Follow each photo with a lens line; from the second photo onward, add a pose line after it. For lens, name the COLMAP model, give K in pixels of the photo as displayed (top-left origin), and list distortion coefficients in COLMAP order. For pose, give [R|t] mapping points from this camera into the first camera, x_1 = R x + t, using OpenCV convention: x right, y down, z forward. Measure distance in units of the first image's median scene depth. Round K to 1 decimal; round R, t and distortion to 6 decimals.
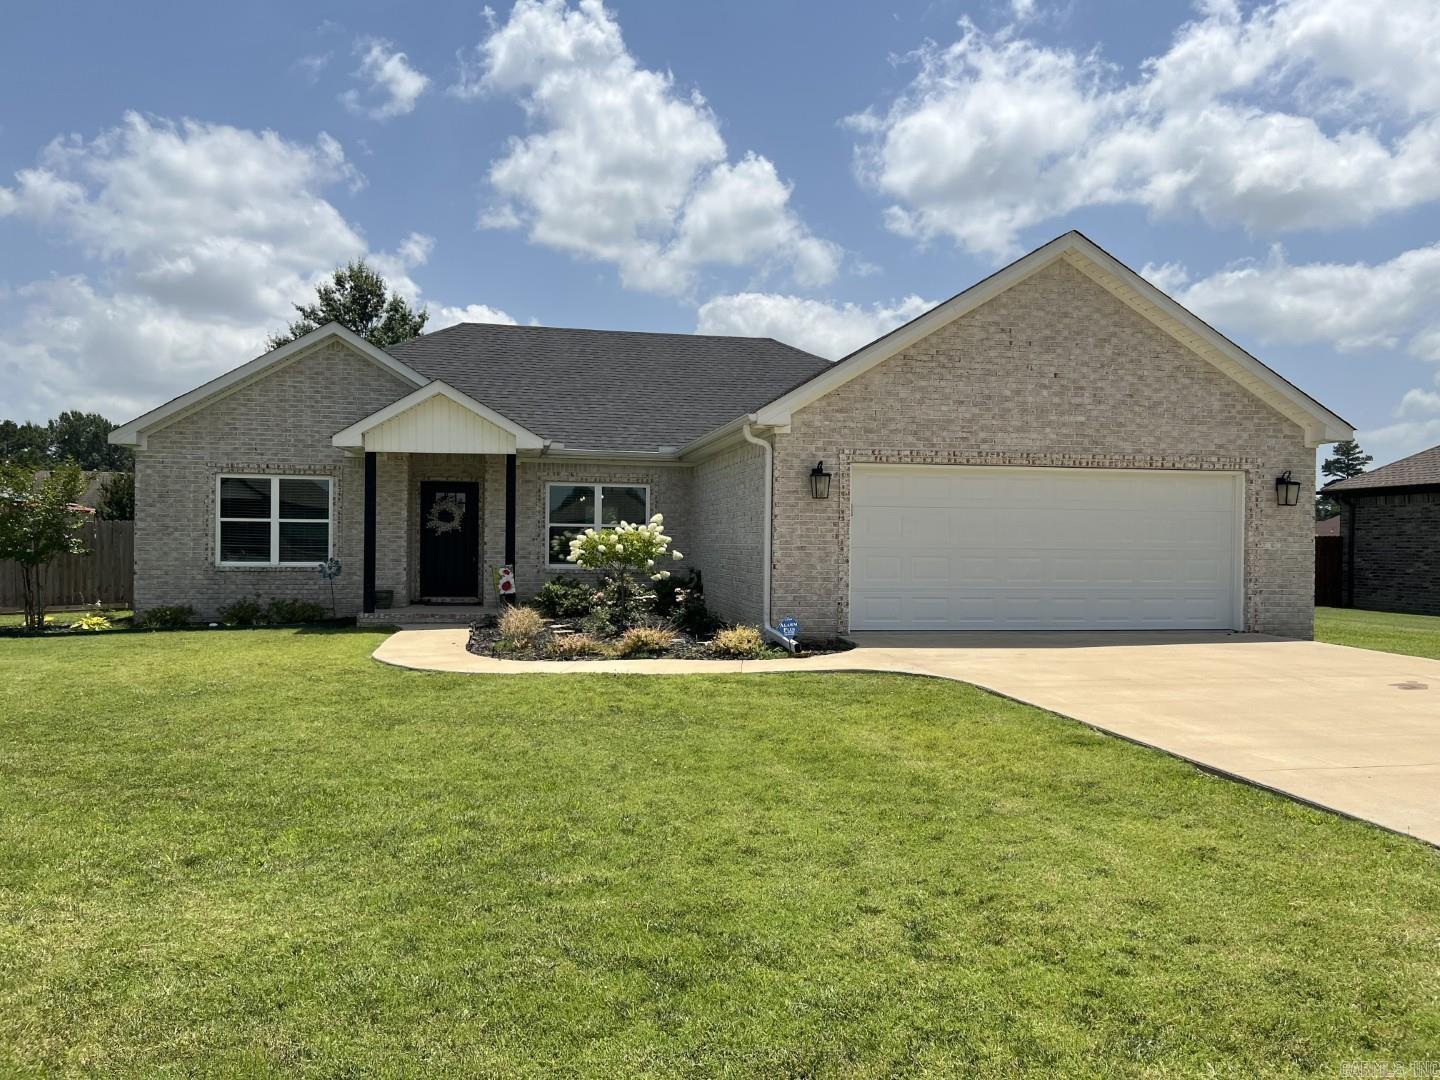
lens RADIAL K [[1090.2, 0, 720.0], [0, 1090.2, 542.5], [0, 0, 1]] dist [0.000737, 0.000123]
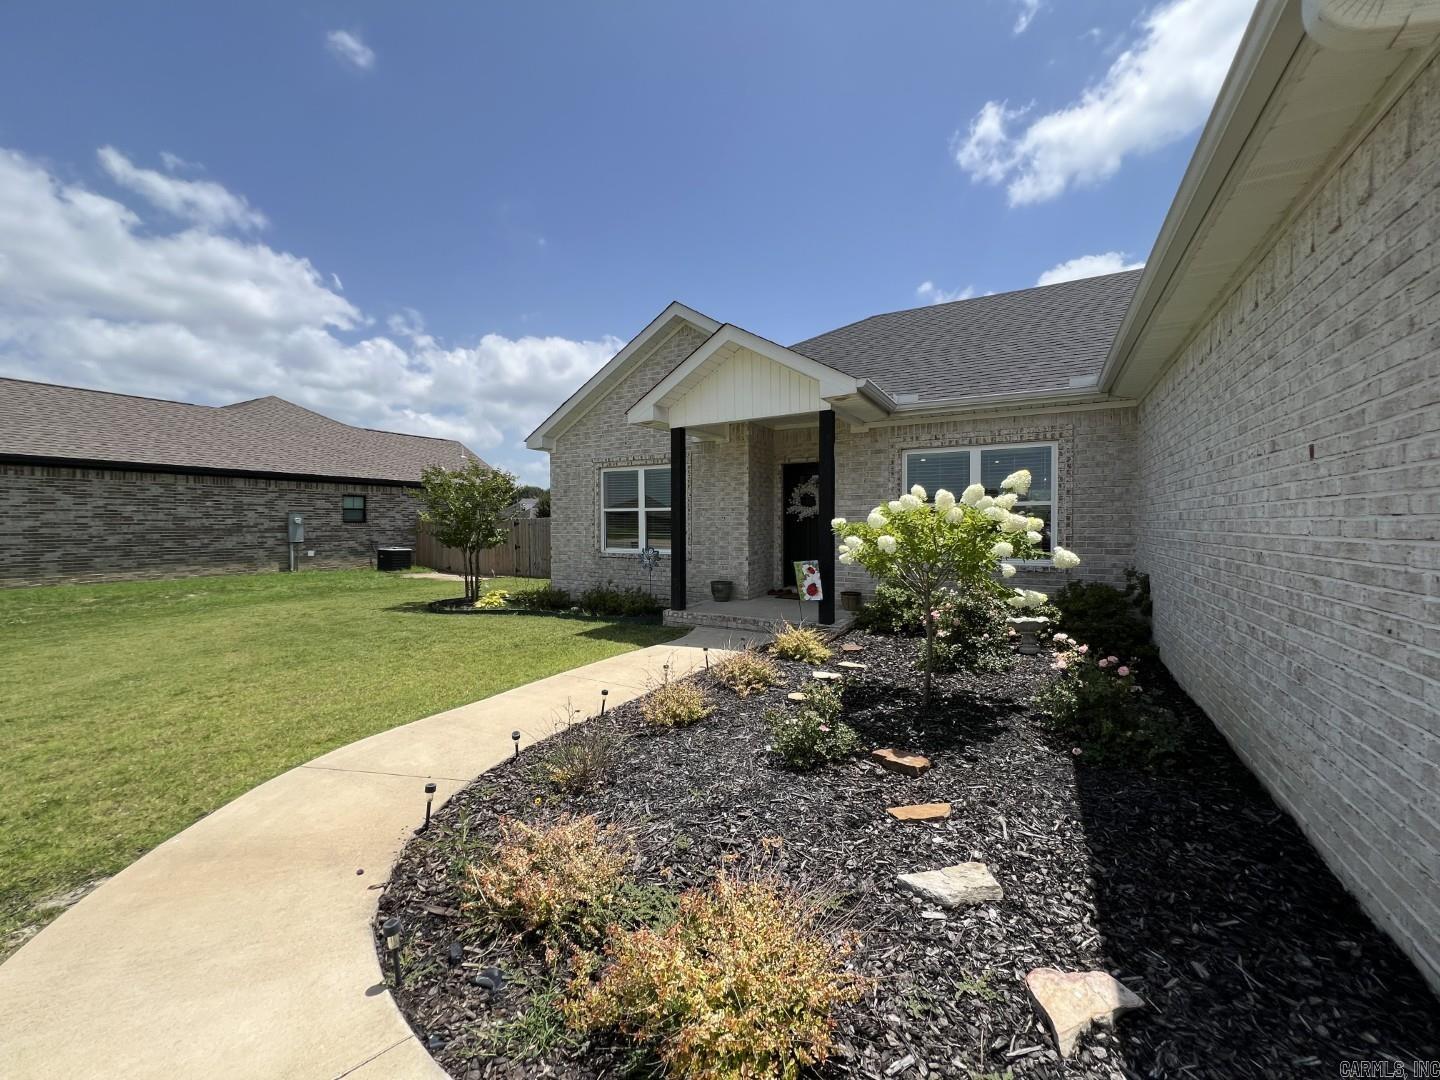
lens RADIAL K [[578.8, 0, 716.7], [0, 578.8, 534.7], [0, 0, 1]] dist [0.009725, 0.000166]
pose [[0.767230, -0.000696, -0.641372, 0.004478], [0.012232, 0.999833, 0.013546, -0.002681], [0.641255, -0.018238, 0.767111, 0.620969]]
